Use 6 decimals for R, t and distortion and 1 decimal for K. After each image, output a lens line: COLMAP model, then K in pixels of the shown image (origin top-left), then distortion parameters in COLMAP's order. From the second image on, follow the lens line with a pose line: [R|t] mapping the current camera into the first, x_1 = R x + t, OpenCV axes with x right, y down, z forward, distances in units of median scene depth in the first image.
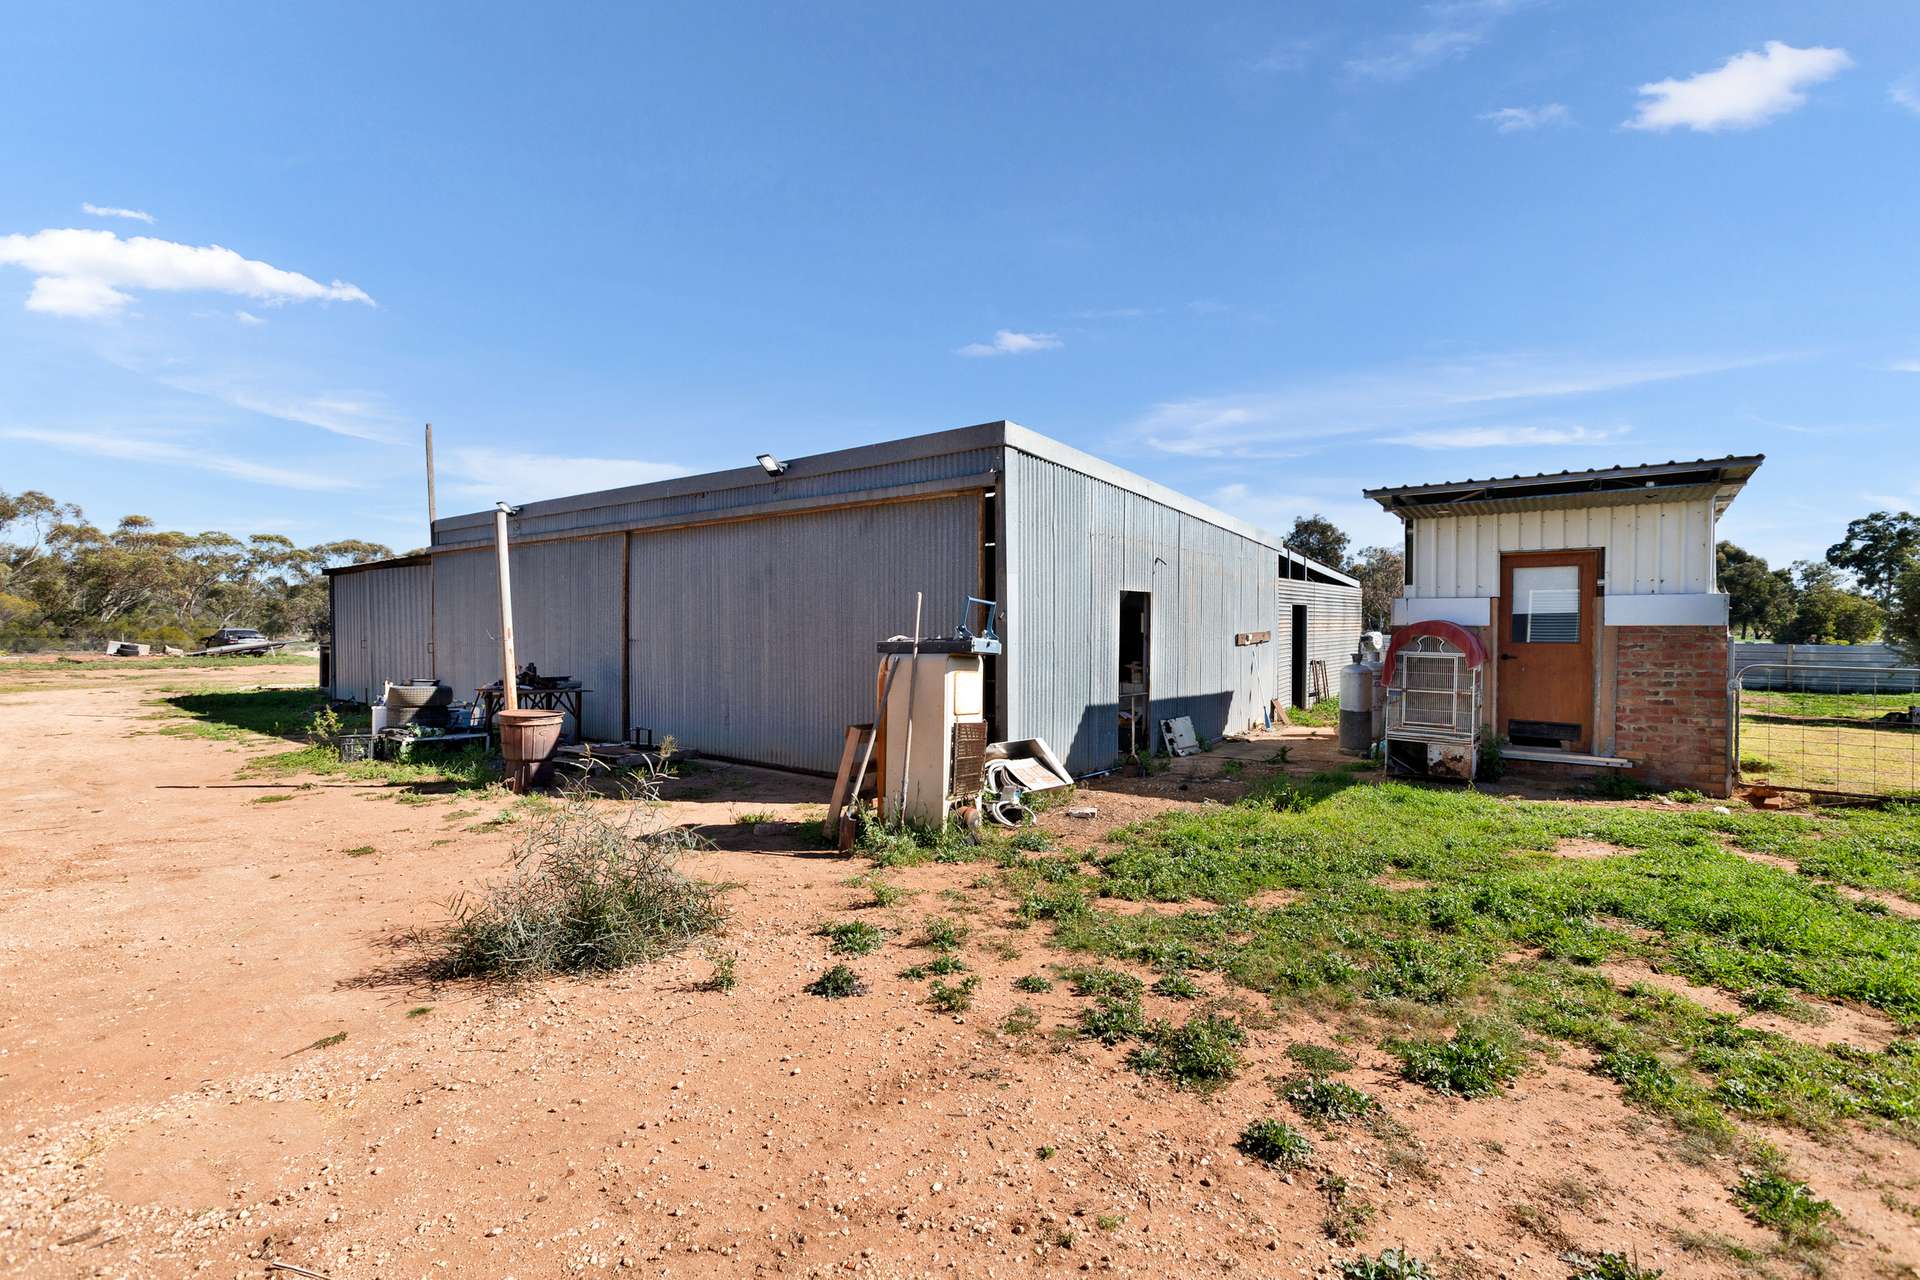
lens RADIAL K [[856.6, 0, 934.5], [0, 856.6, 637.7], [0, 0, 1]] dist [0.002486, 0.000225]
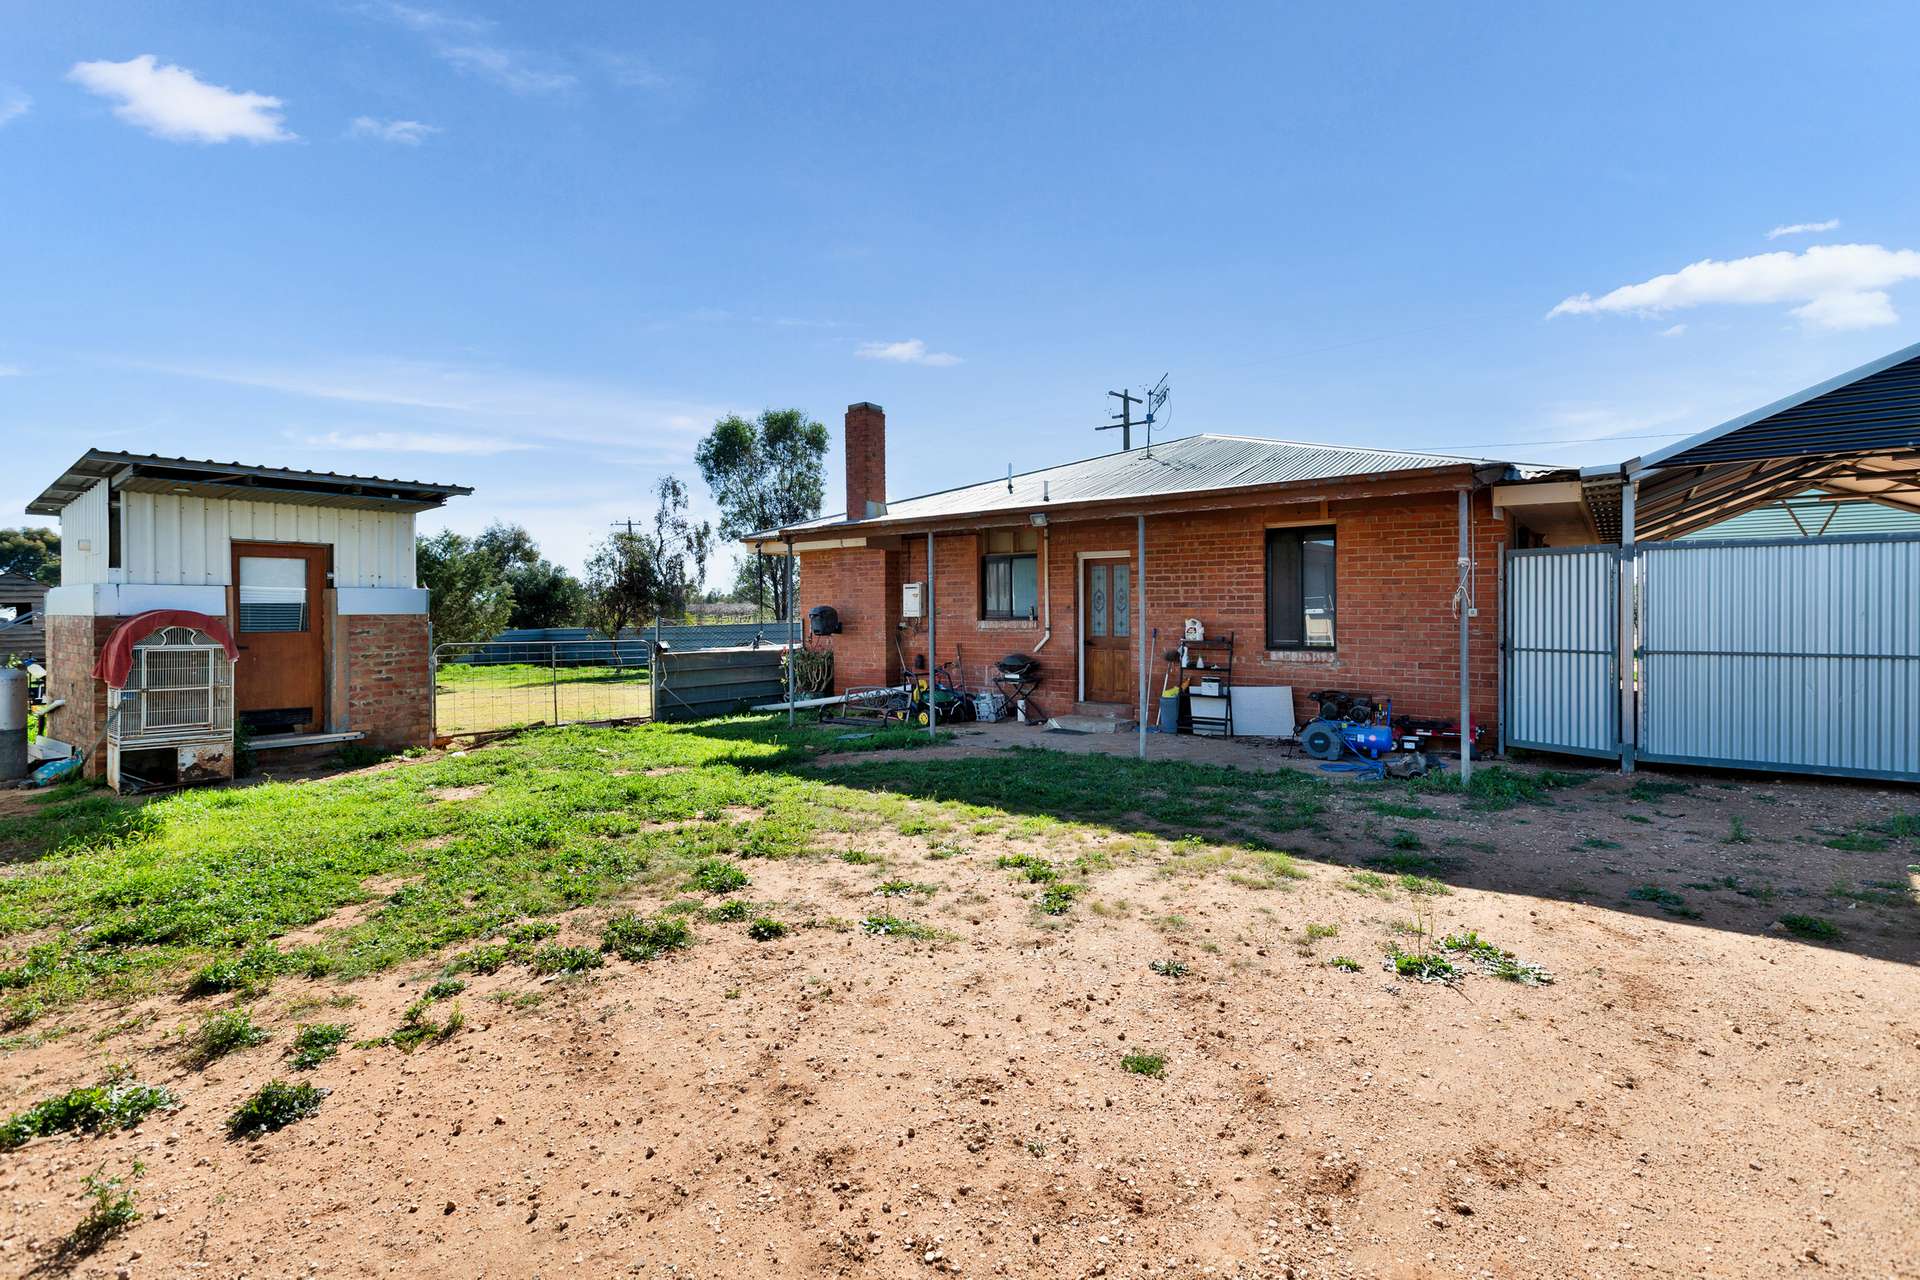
lens RADIAL K [[906.6, 0, 962.9], [0, 906.6, 613.0], [0, 0, 1]] dist [0.003393, 0.000379]
pose [[-0.002874, 0.000541, 0.999996, -0.425167], [0.023491, 0.999724, -0.000473, 0.003499], [-0.999720, 0.023490, -0.002886, 0.207480]]
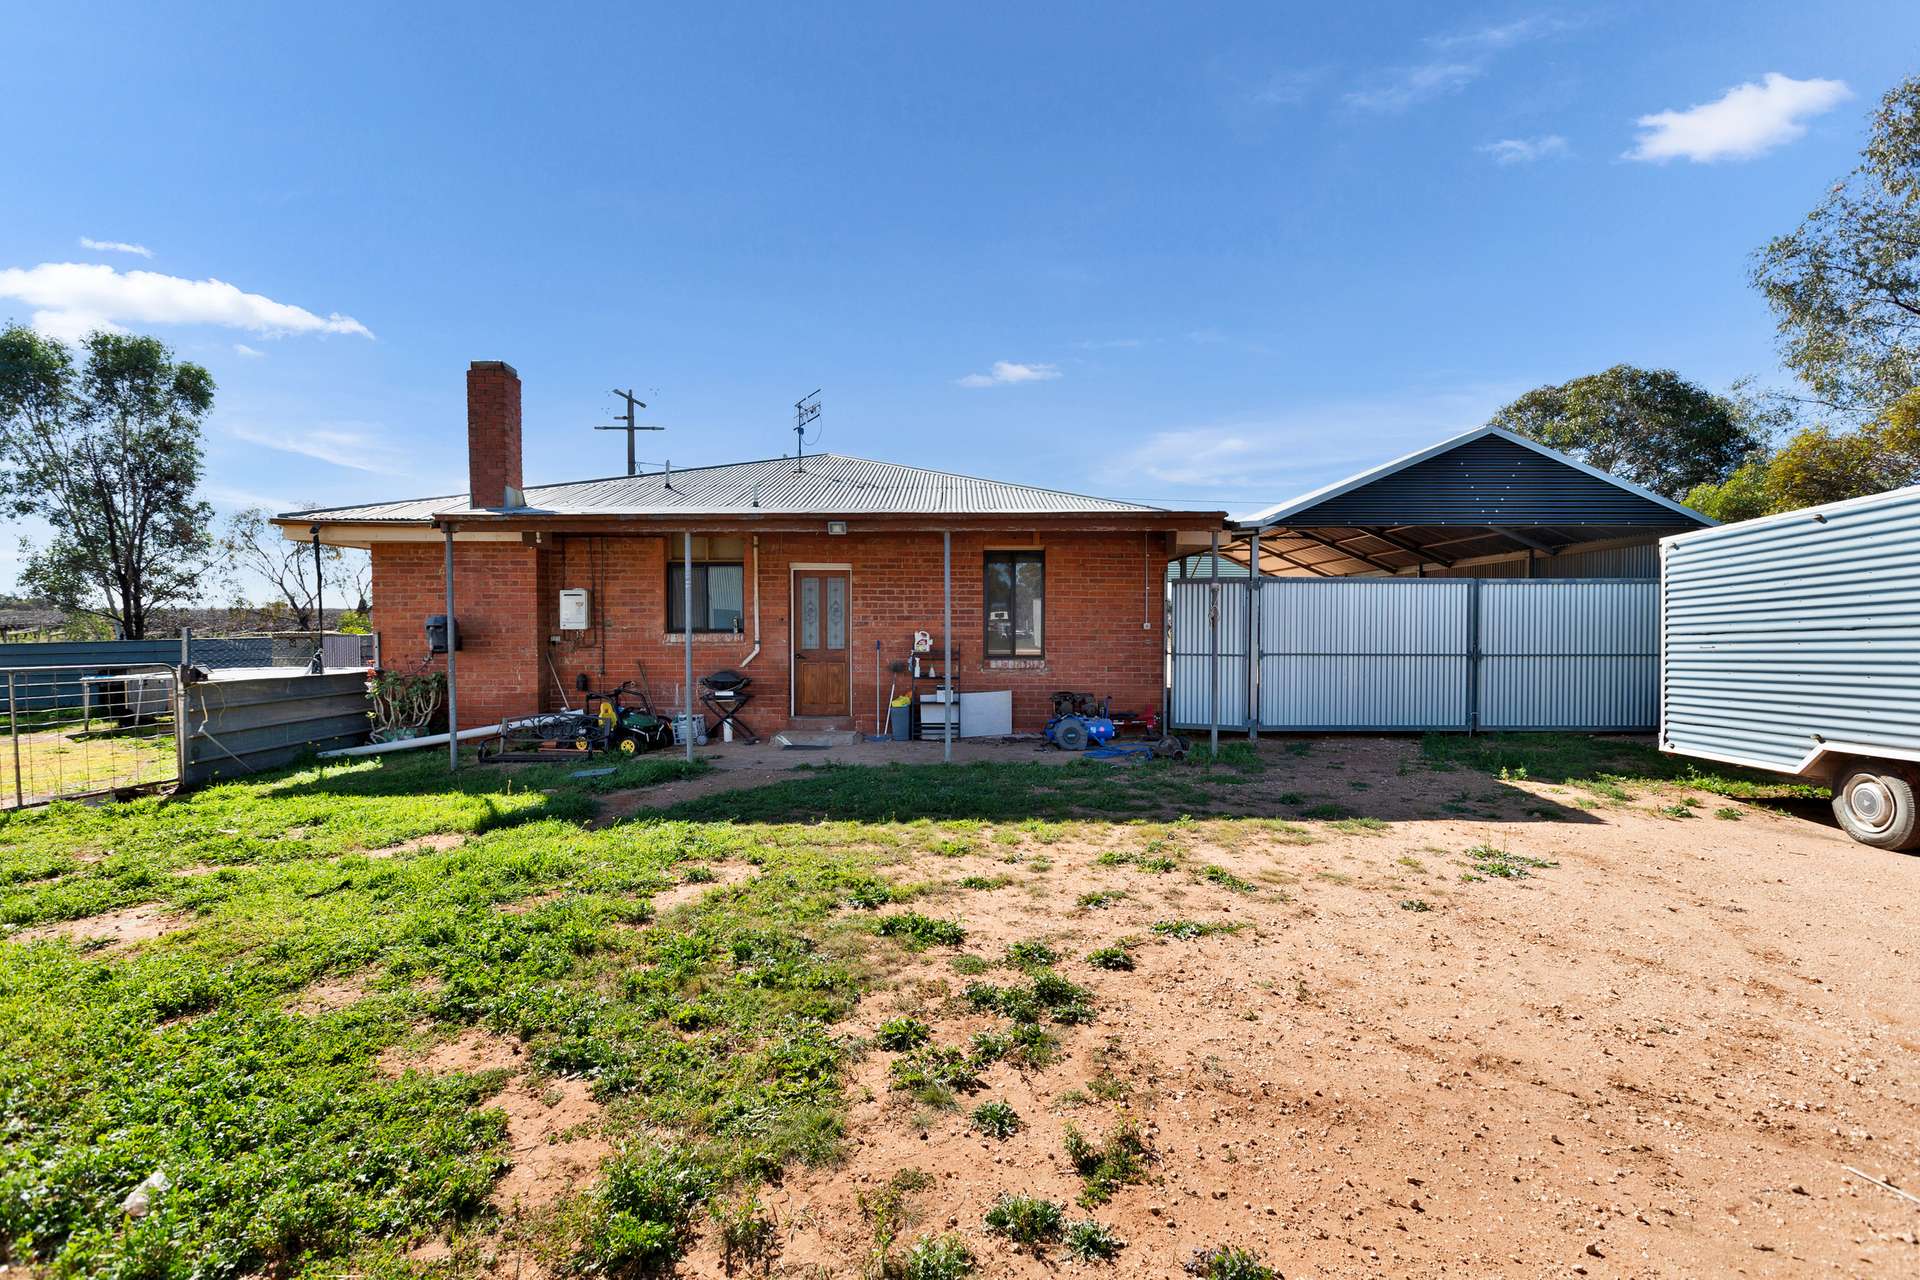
lens RADIAL K [[892.4, 0, 962.1], [0, 892.4, 643.5], [0, 0, 1]] dist [0.001908, 0.000408]
pose [[-0.631540, -0.012260, 0.775247, -0.205728], [0.015807, 0.999464, 0.028682, -0.000683], [-0.775183, 0.030368, -0.631007, 0.710402]]
